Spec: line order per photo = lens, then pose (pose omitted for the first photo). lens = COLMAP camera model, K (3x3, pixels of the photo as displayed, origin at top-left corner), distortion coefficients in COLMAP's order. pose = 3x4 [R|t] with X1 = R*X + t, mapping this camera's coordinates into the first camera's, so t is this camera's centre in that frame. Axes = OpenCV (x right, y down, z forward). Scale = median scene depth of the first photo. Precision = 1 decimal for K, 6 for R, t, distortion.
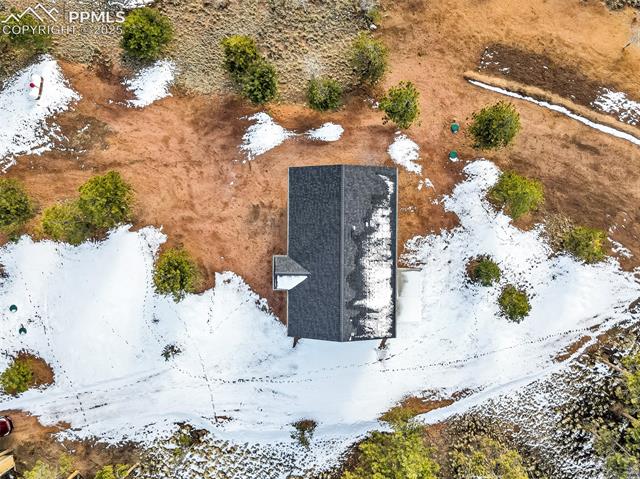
lens RADIAL K [[486.5, 0, 317.2], [0, 486.5, 242.4], [0, 0, 1]] dist [0.006286, 0.017577]
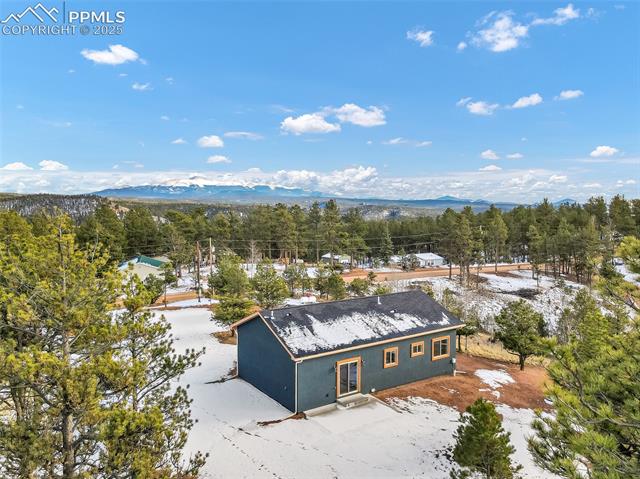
lens RADIAL K [[486.5, 0, 322.5], [0, 486.5, 235.8], [0, 0, 1]] dist [0.006286, 0.017577]
pose [[0.567546, 0.080256, -0.819421, 0.655403], [-0.821928, -0.003069, -0.569583, 0.501133], [-0.048227, 0.996770, 0.064223, 0.731808]]
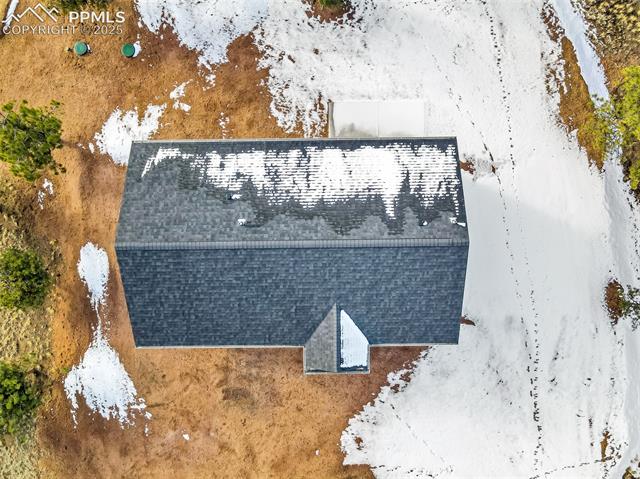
lens RADIAL K [[486.5, 0, 321.4], [0, 486.5, 245.0], [0, 0, 1]] dist [0.006286, 0.017577]
pose [[-0.017638, -0.999563, 0.023725, 0.033568], [0.999066, -0.018555, -0.039012, 0.064355], [0.039435, 0.023015, 0.998957, 0.439889]]
